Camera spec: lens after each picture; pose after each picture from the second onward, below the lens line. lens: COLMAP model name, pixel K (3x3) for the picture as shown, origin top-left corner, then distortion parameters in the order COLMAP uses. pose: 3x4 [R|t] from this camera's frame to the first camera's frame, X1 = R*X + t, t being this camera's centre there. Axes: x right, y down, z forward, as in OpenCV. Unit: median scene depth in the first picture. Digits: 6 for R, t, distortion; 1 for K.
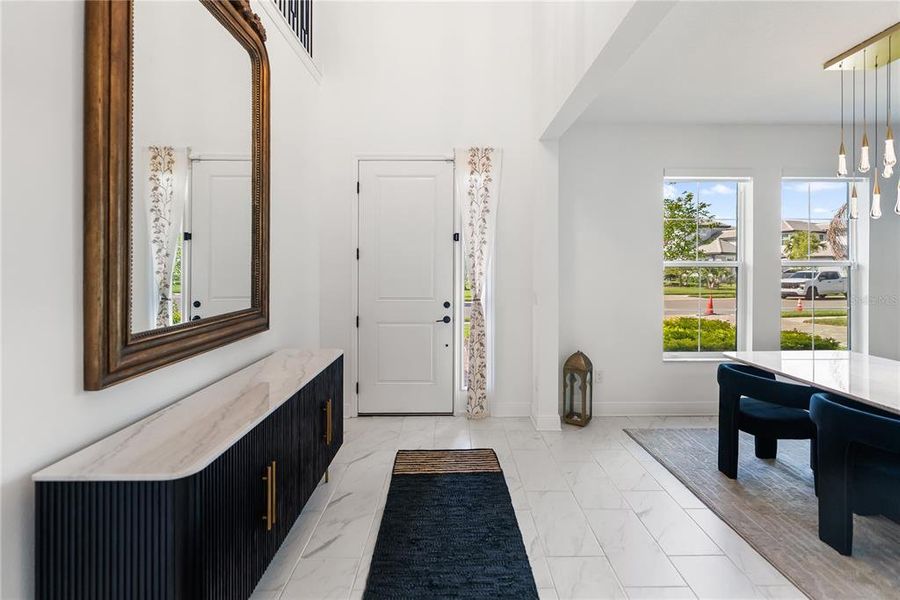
lens RADIAL K [[430.2, 0, 473.1], [0, 430.2, 258.6], [0, 0, 1]] dist [-0.002858, -0.001061]
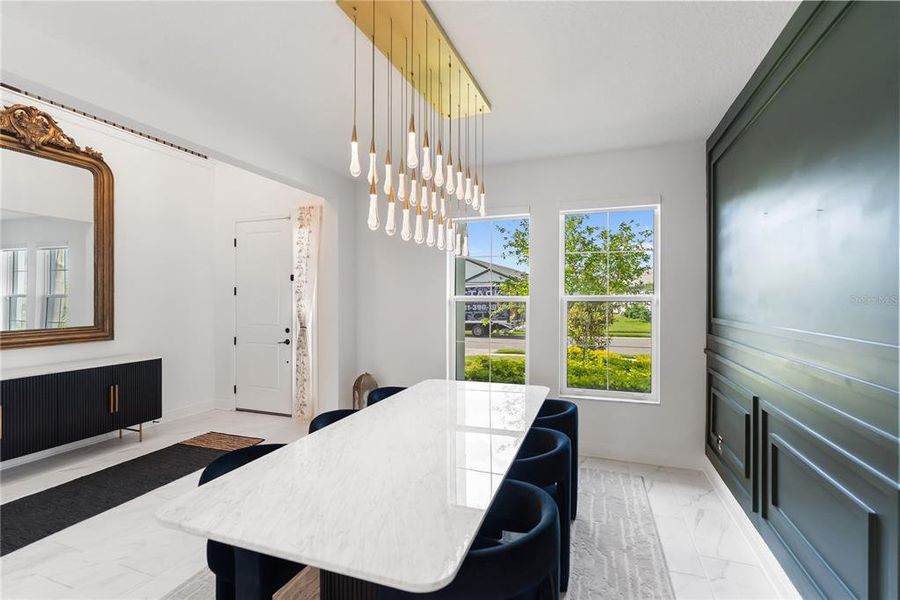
lens RADIAL K [[424.1, 0, 445.6], [0, 424.1, 286.1], [0, 0, 1]] dist [-0.002258, -0.000015]
pose [[0.922565, -0.012036, -0.385655, 0.867826], [0.007595, 0.999886, -0.013035, -0.004932], [0.385768, 0.009097, 0.922551, 0.011795]]
